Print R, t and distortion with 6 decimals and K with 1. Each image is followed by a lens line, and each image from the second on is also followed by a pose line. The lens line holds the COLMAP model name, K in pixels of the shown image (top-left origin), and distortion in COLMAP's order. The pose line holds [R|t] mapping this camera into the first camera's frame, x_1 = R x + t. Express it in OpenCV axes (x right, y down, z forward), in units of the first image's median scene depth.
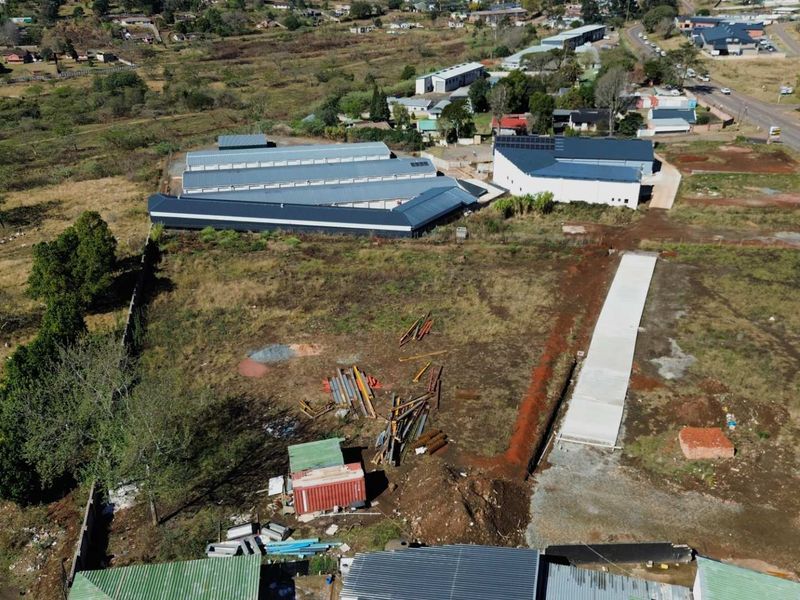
lens RADIAL K [[755.2, 0, 398.1], [0, 755.2, 300.8], [0, 0, 1]] dist [0.092097, -0.138712]
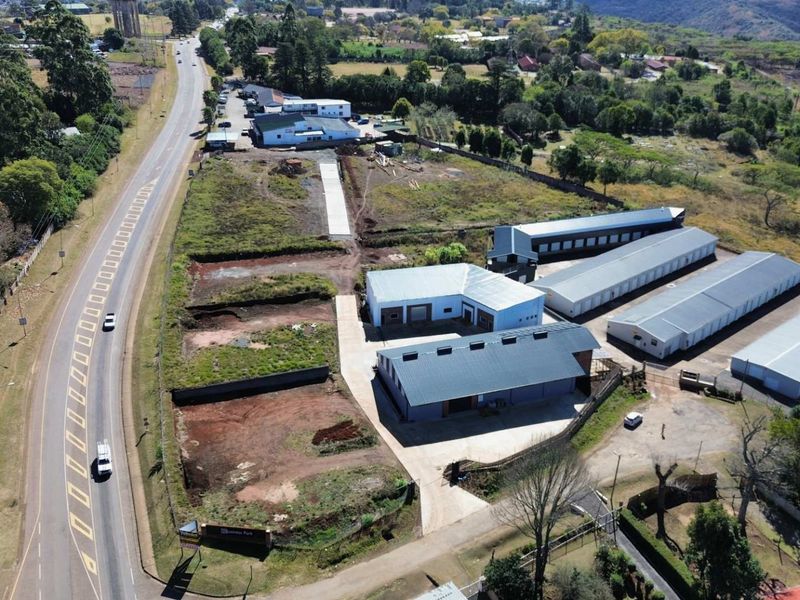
lens RADIAL K [[749.7, 0, 397.9], [0, 749.7, 303.8], [0, 0, 1]] dist [0.130567, -0.288181]
pose [[-0.875213, 0.204166, -0.438541, 1.224085], [-0.212399, 0.652313, 0.727582, -1.470794], [0.434613, 0.729935, -0.527548, 2.632507]]
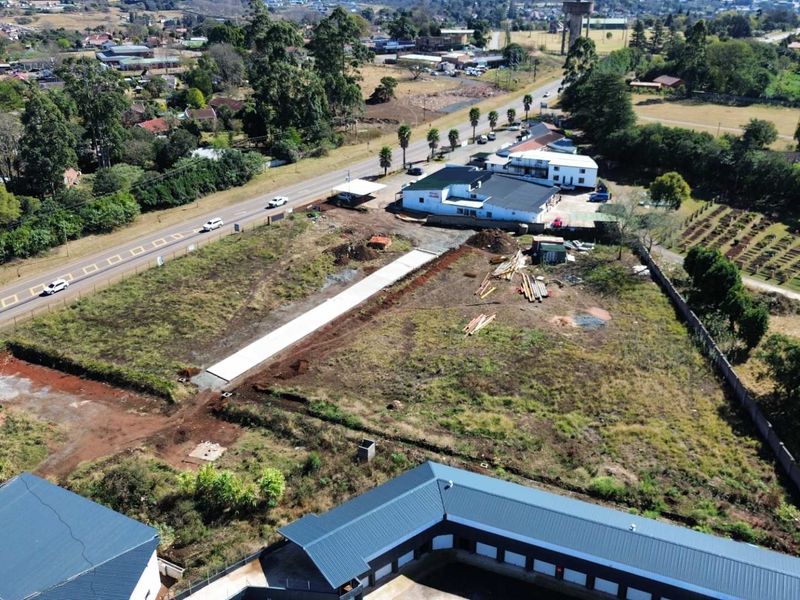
lens RADIAL K [[749.7, 0, 397.9], [0, 749.7, 303.8], [0, 0, 1]] dist [0.130567, -0.288181]
pose [[-0.967361, -0.093946, 0.235346, -0.154949], [0.119219, 0.650807, 0.749824, -1.082042], [-0.223608, 0.753408, -0.618365, 1.985202]]
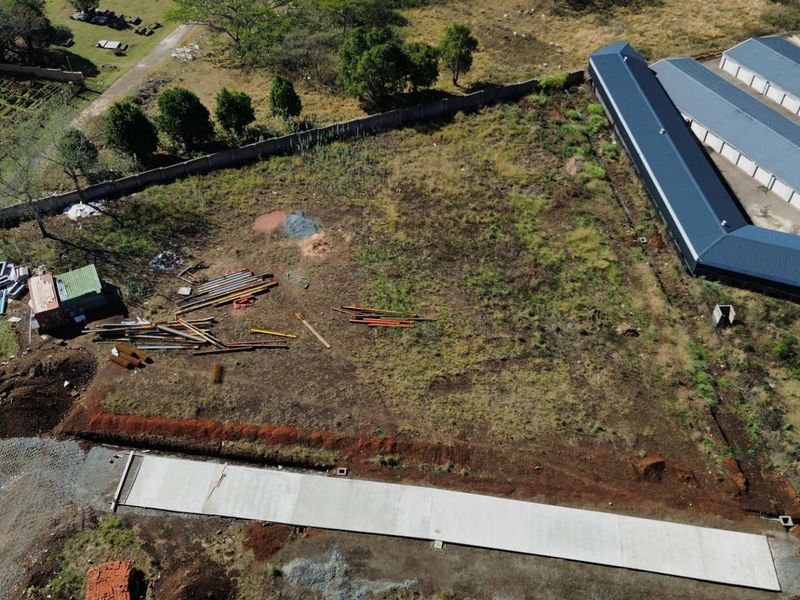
lens RADIAL K [[755.2, 0, 398.1], [0, 755.2, 300.8], [0, 0, 1]] dist [0.092097, -0.138712]
pose [[0.257795, 0.699827, -0.666171, 0.653591], [-0.423954, 0.701488, 0.572867, -0.526729], [0.868219, 0.134744, 0.477535, 0.653458]]
